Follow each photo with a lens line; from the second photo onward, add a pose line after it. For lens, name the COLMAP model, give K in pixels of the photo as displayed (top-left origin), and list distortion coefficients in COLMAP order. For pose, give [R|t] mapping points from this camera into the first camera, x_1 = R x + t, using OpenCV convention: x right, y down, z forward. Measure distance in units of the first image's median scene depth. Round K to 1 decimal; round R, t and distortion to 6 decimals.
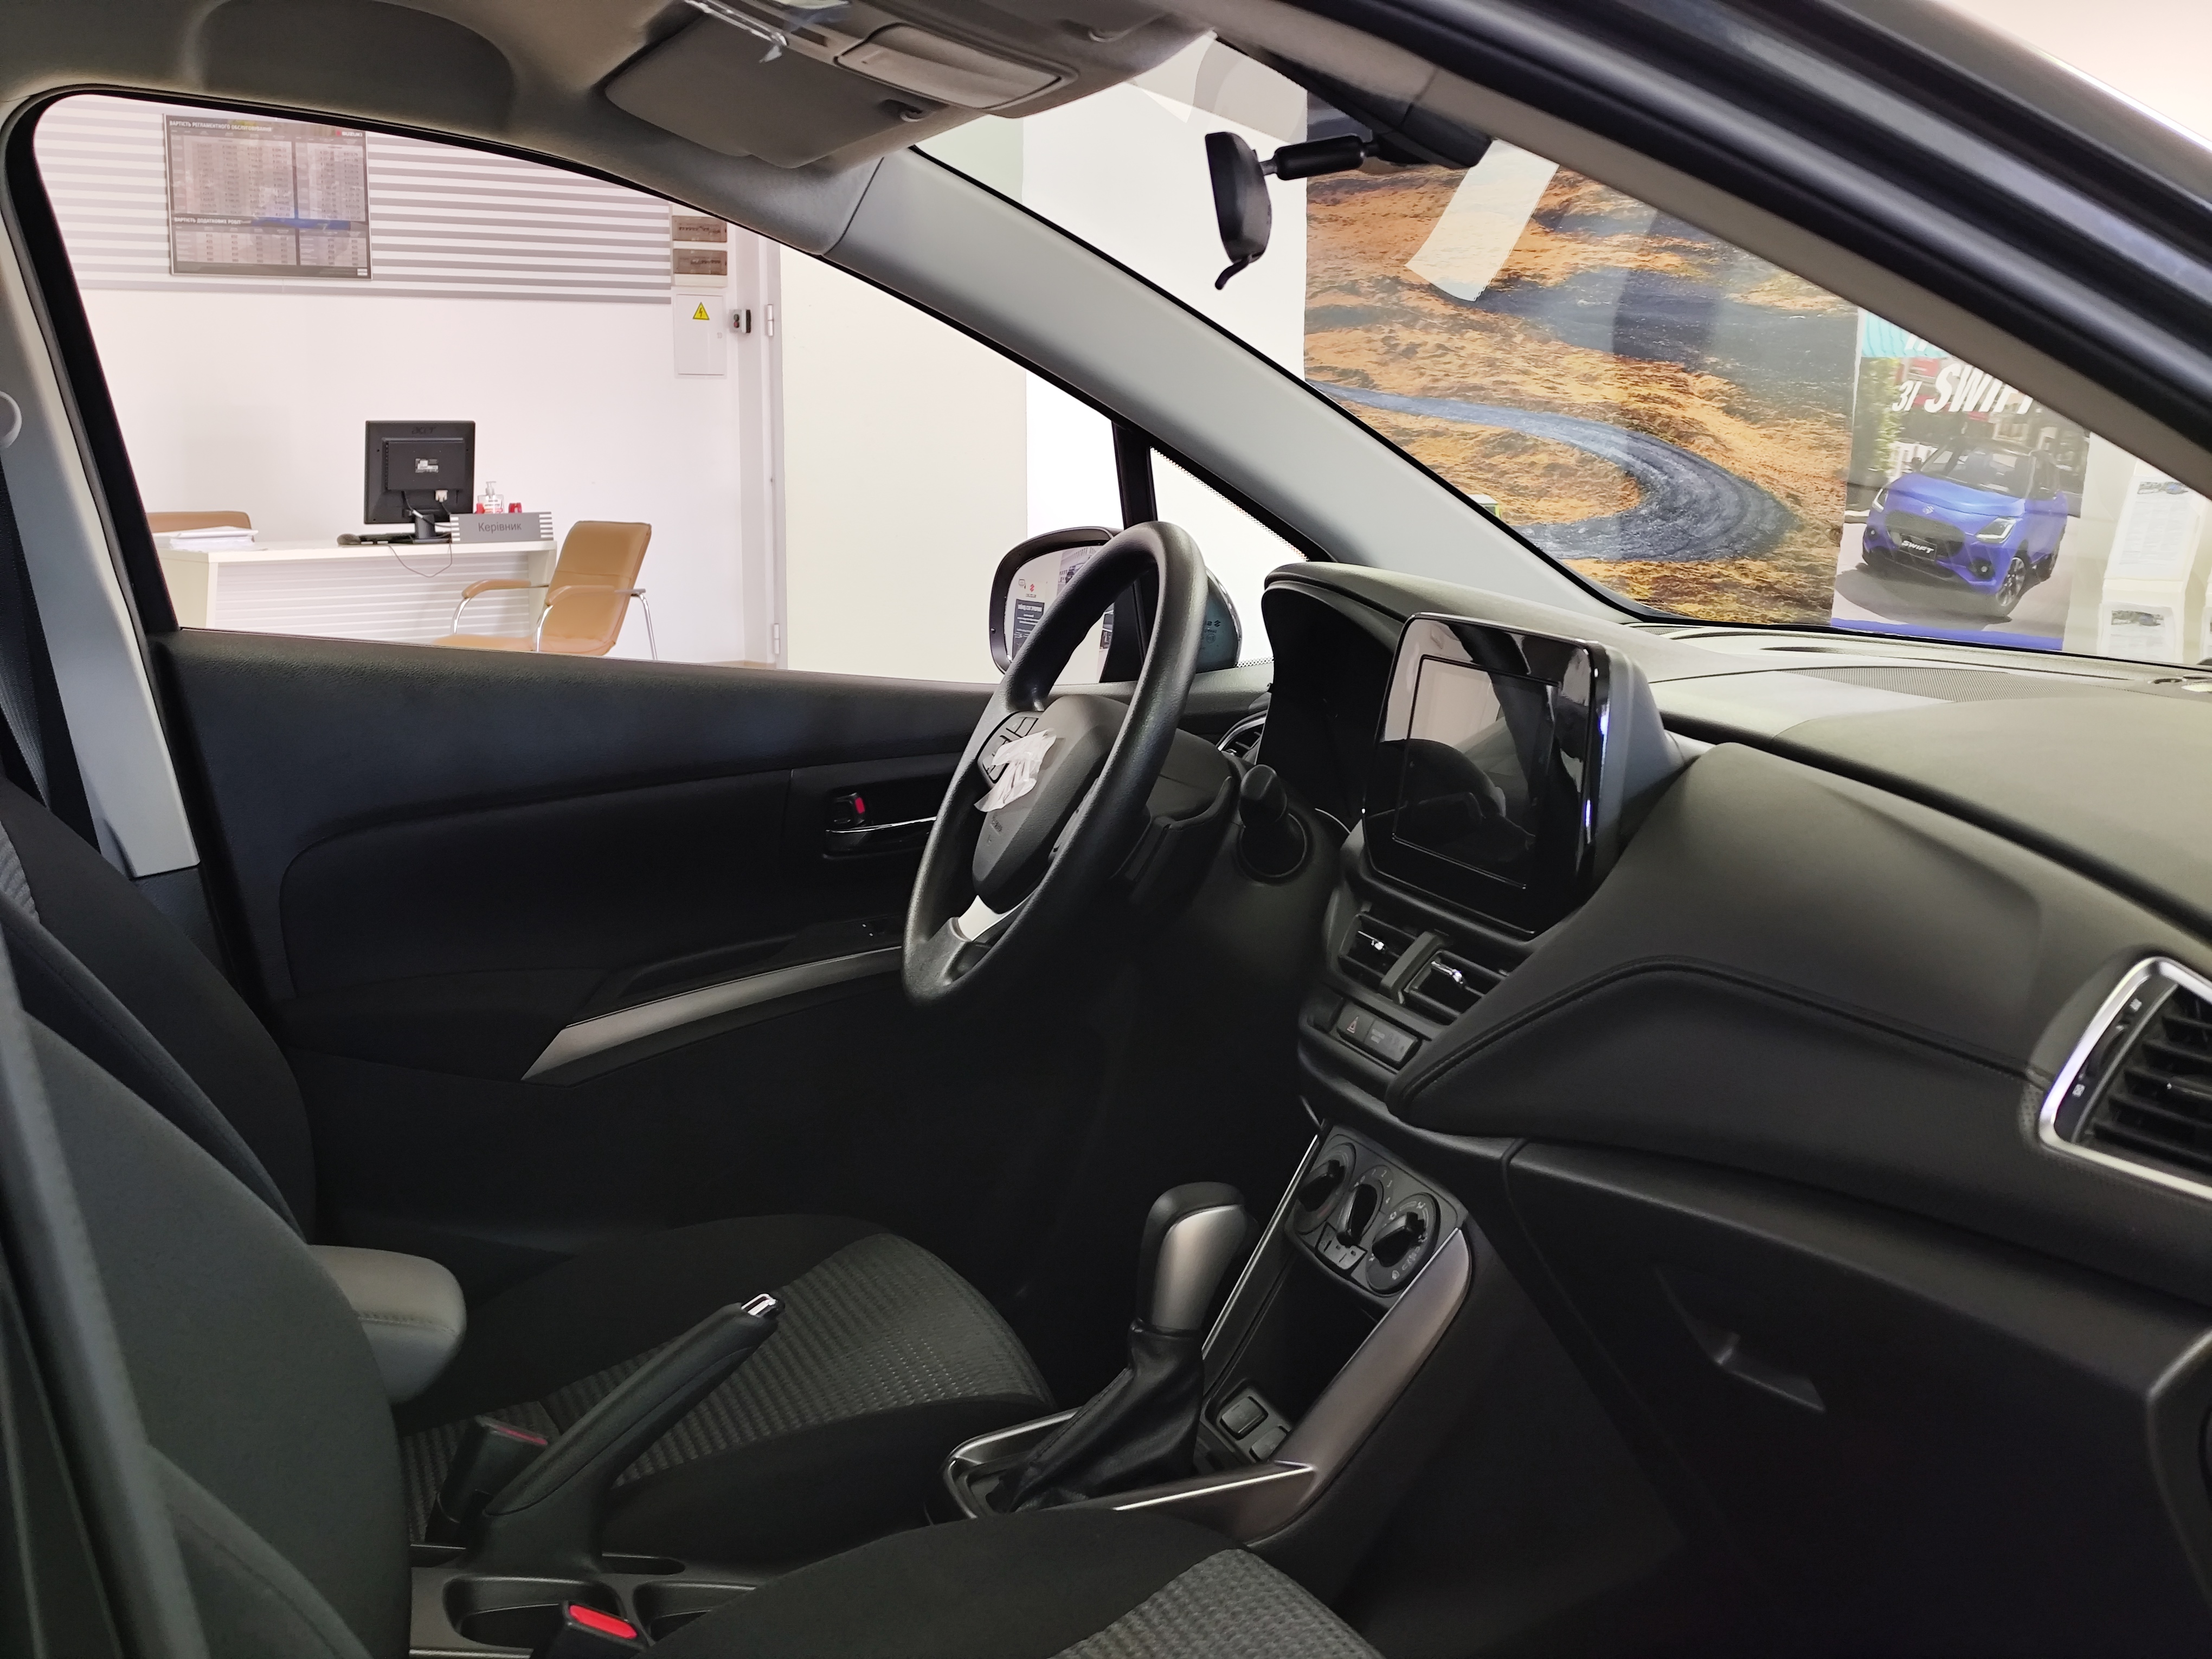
lens RADIAL K [[3007.5, 0, 1107.7], [0, 3007.5, 801.2], [0, 0, 1]] dist [0.129821, -0.391873]
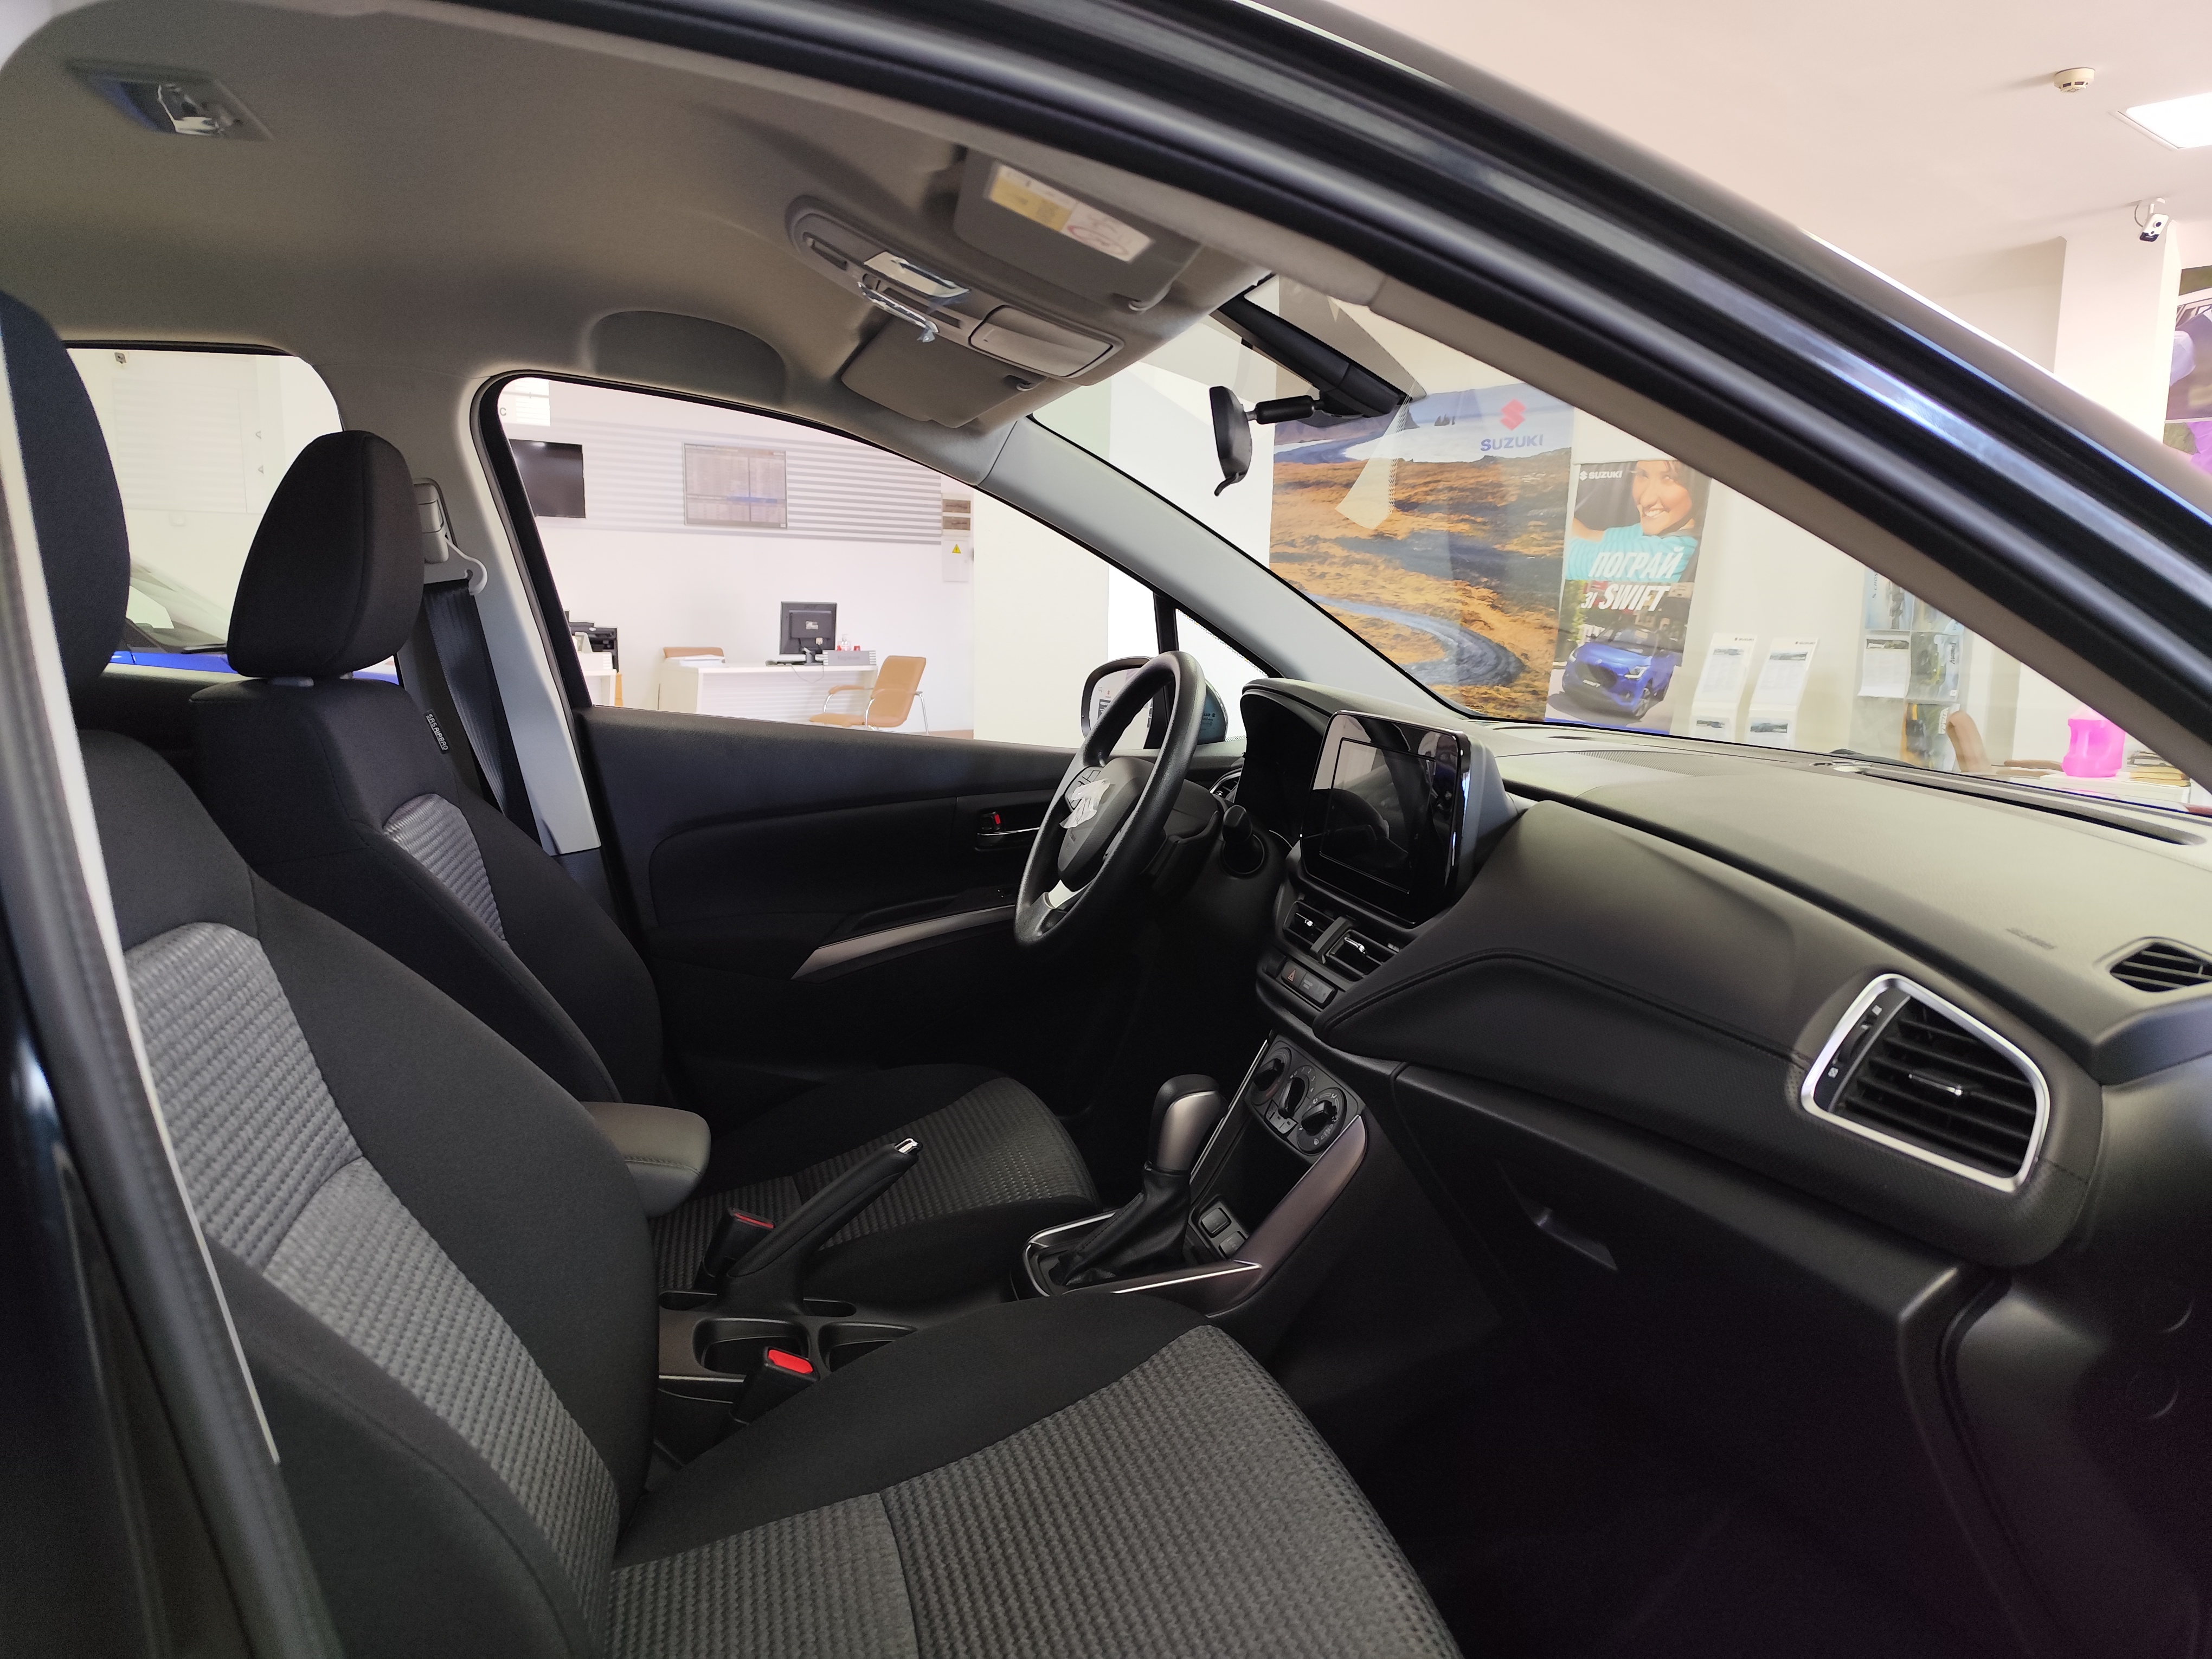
lens RADIAL K [[1469.9, 0, 1106.0], [0, 1469.9, 829.5], [0, 0, 1]] dist [0.037160, -0.002916]
pose [[0.998953, 0.022685, -0.039733, 0.012987], [-0.021868, 0.999543, 0.020855, -0.013528], [0.040188, -0.019965, 0.998993, 0.221959]]
